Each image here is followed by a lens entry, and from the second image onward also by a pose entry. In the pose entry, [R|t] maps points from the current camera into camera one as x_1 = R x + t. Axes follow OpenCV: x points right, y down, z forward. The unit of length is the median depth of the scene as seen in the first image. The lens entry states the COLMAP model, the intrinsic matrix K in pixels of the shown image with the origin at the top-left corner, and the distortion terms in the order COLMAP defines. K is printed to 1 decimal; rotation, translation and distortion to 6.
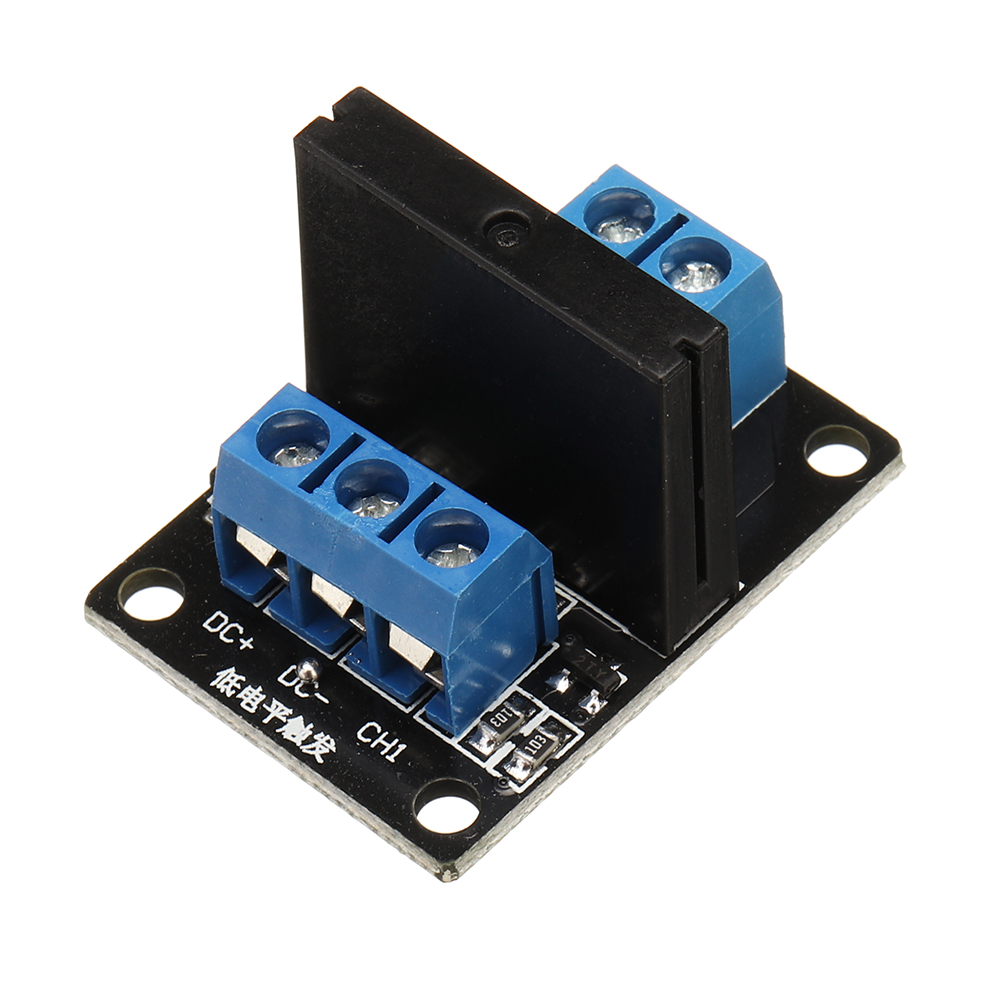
lens RADIAL K [[5976.9, 0, 500.0], [0, 5976.9, 500.0], [0, 0, 1]] dist [0.379638, -5.147352]
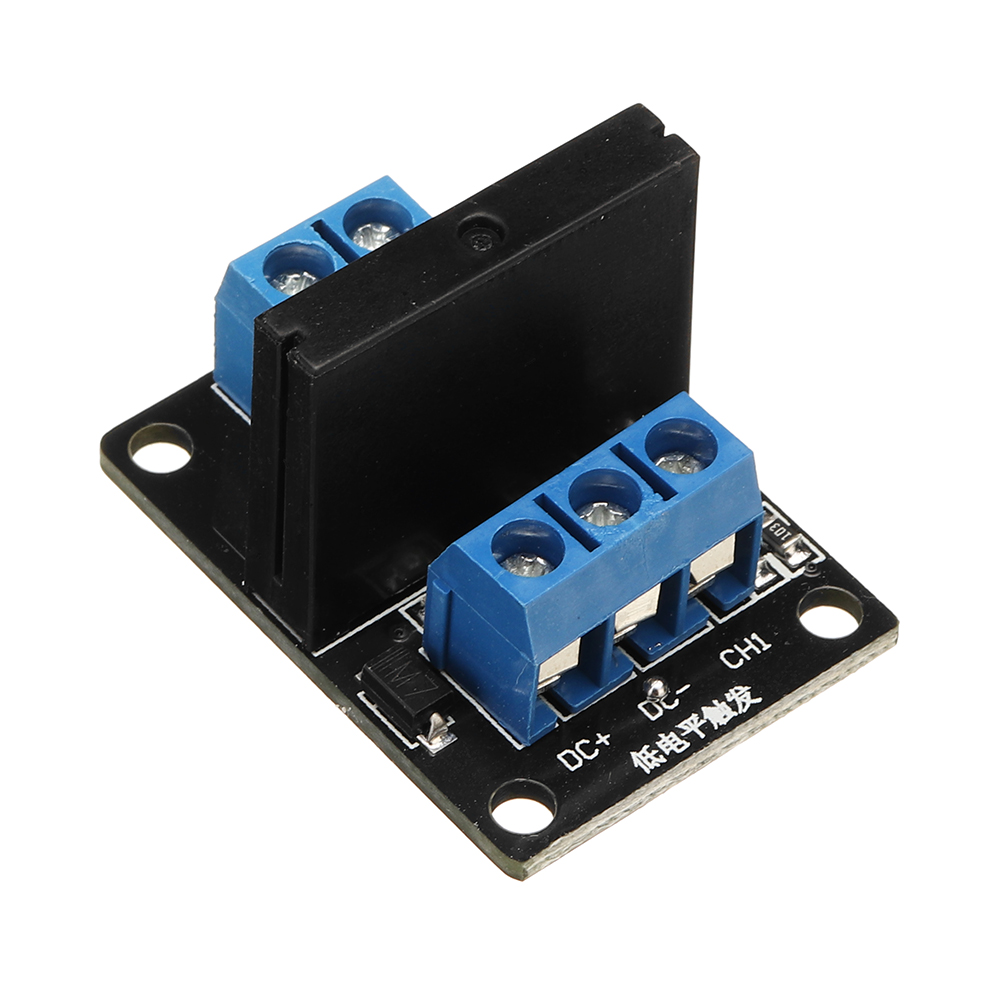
lens RADIAL K [[5976.9, 0, 500.0], [0, 5976.9, 500.0], [0, 0, 1]] dist [0.379638, -5.147352]
pose [[0.139061, -0.720675, 0.679183, -0.698751], [0.739463, 0.531753, 0.412835, -0.424823], [-0.658677, 0.444822, 0.606858, 0.392561]]
